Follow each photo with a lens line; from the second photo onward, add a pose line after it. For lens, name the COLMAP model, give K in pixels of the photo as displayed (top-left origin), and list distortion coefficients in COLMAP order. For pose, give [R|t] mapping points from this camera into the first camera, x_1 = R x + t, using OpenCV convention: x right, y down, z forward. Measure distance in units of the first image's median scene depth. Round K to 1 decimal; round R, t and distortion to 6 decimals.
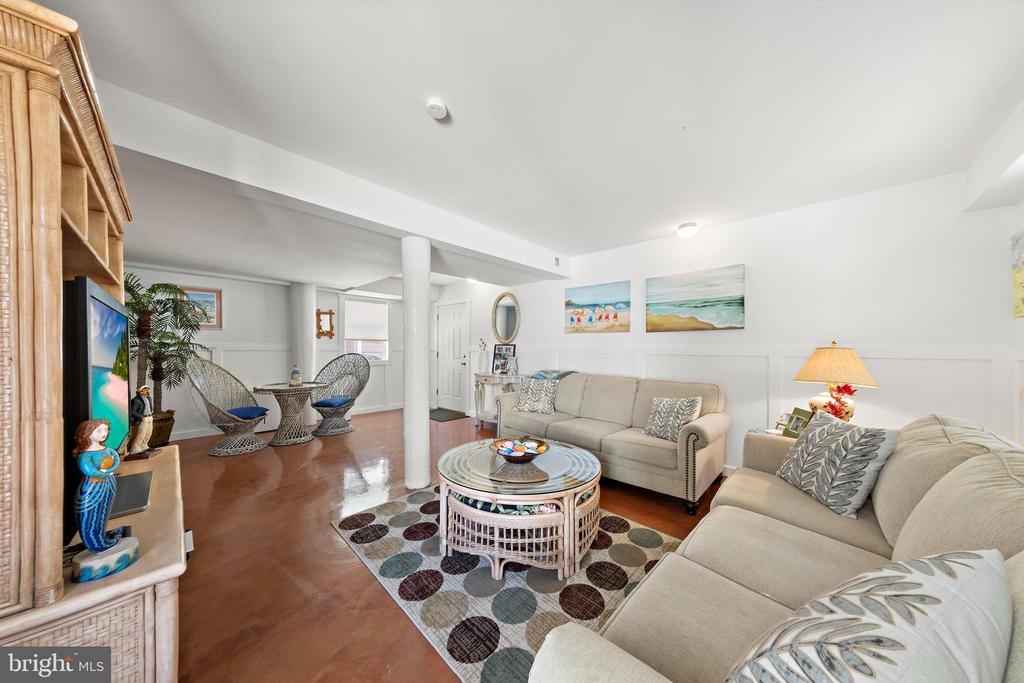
lens RADIAL K [[323.8, 0, 512.1], [0, 323.8, 347.3], [0, 0, 1]] dist [0.008004, -0.000055]
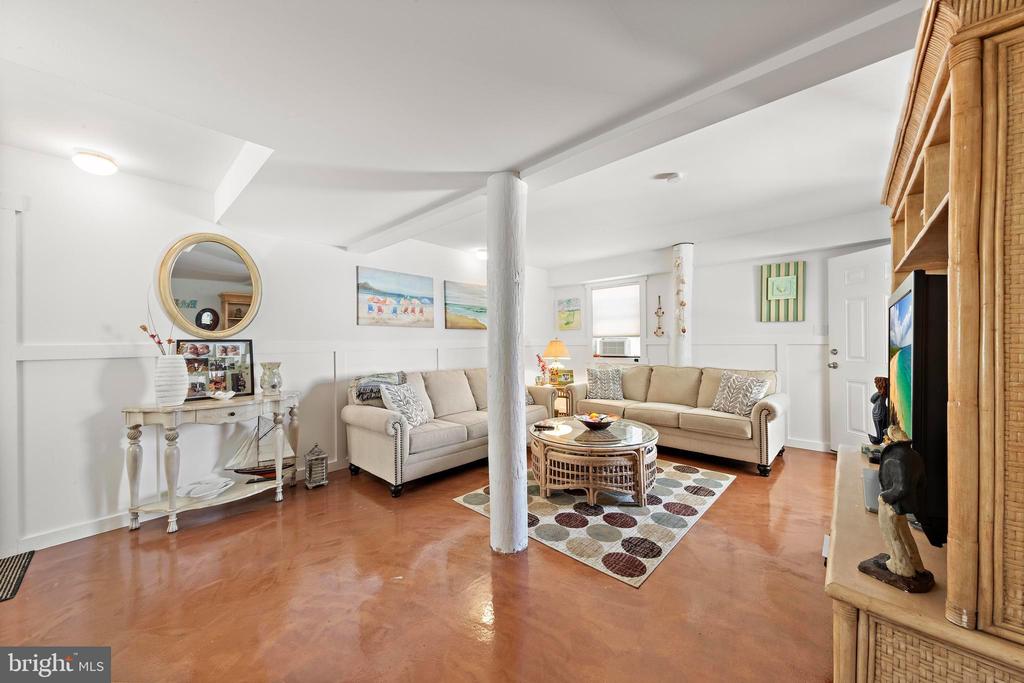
lens RADIAL K [[361.0, 0, 514.9], [0, 361.0, 342.6], [0, 0, 1]] dist [0.001951, 0.000022]
pose [[-0.016713, -0.007302, 0.999834, -0.761135], [0.010685, 0.999915, 0.007482, -0.005079], [-0.999803, 0.010809, -0.016633, 0.722484]]
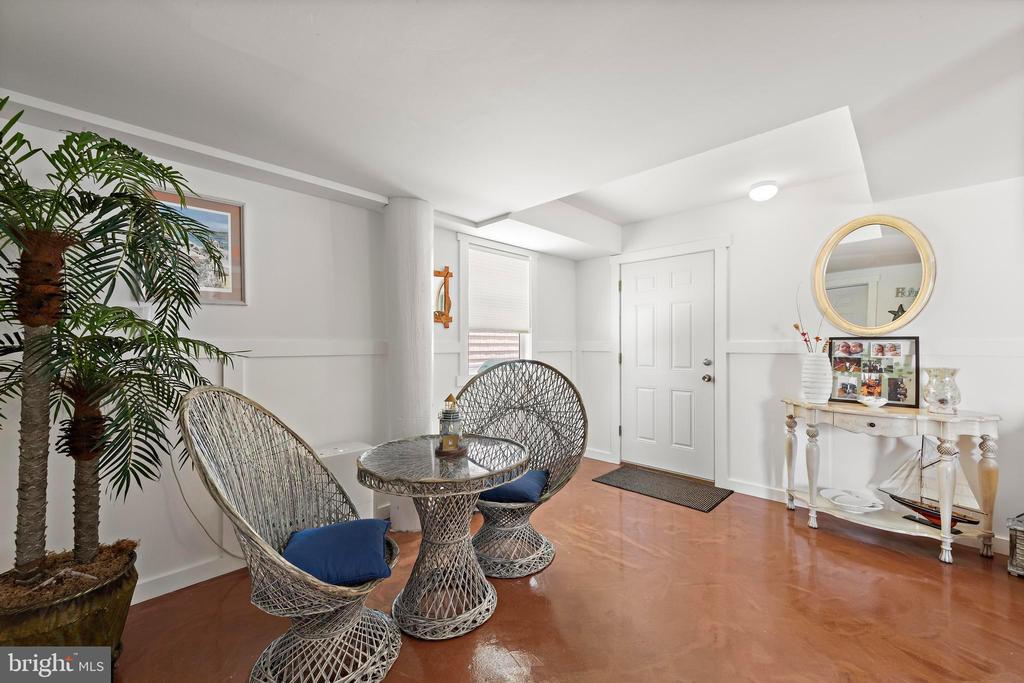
lens RADIAL K [[401.8, 0, 515.6], [0, 401.8, 343.1], [0, 0, 1]] dist [0.003304, 0.000611]
pose [[0.999743, -0.006893, -0.021608, -0.632560], [0.006916, 0.999976, 0.000991, -0.006243], [0.021601, -0.001140, 0.999766, 0.592906]]
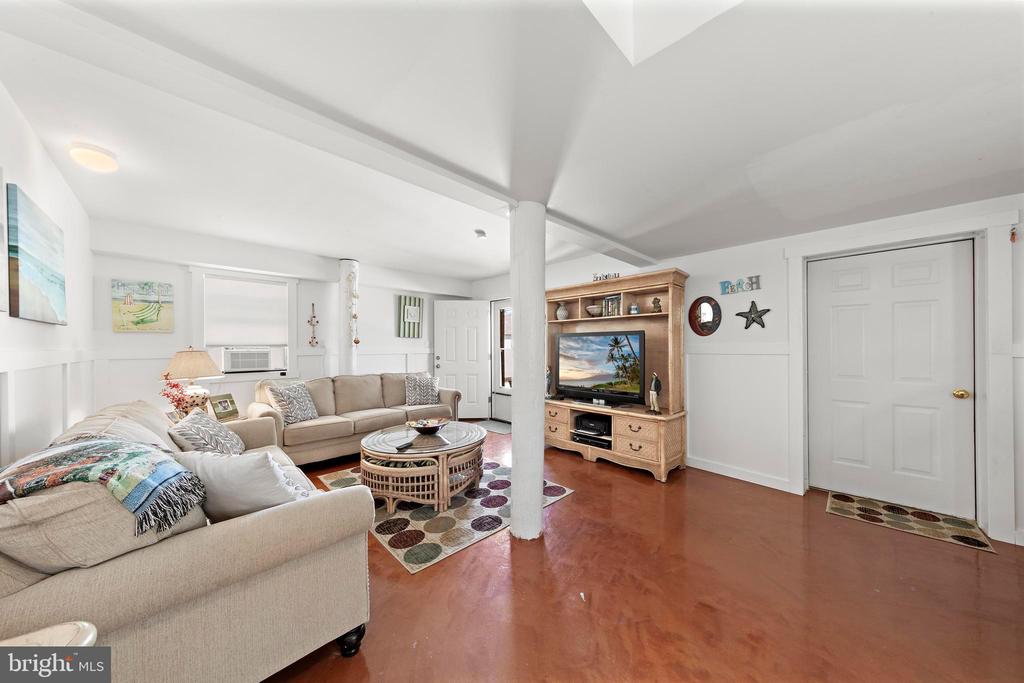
lens RADIAL K [[349.1, 0, 512.0], [0, 349.1, 347.9], [0, 0, 1]] dist [0.000857, -0.000009]
pose [[-0.999922, 0.000209, 0.012528, -0.187788], [0.000197, 0.999999, -0.000988, -0.006094], [-0.012528, -0.000985, -0.999921, 1.330750]]
